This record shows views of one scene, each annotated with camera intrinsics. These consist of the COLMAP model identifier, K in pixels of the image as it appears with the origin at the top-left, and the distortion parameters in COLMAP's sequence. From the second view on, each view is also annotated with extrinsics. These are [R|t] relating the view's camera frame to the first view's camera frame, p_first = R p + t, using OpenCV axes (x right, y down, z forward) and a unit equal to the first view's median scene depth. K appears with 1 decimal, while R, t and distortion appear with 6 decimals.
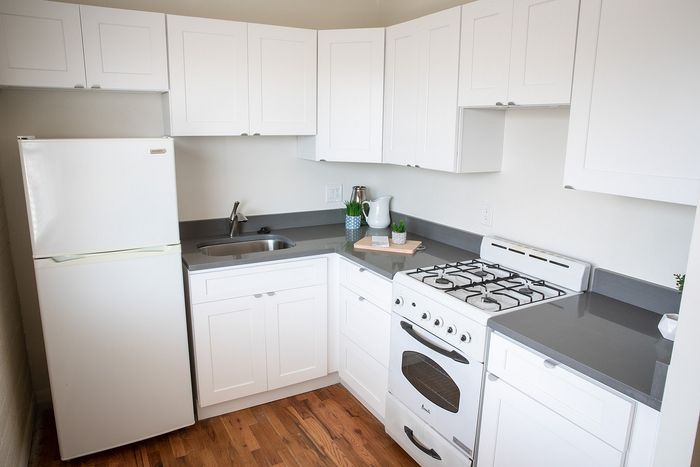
lens RADIAL K [[475.1, 0, 350.0], [0, 475.1, 233.5], [0, 0, 1]] dist [-0.112219, 0.084420]
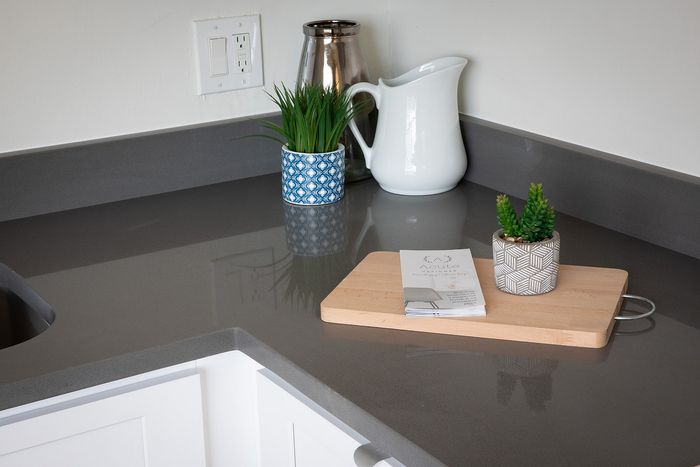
lens RADIAL K [[1274.7, 0, 350.0], [0, 1274.7, 233.5], [0, 0, 1]] dist [0.004512, 0.003986]
pose [[0.998219, -0.053660, 0.026074, 0.006854], [0.051073, 0.994504, 0.091393, -0.052565], [-0.030835, -0.089899, 0.995473, 0.355355]]
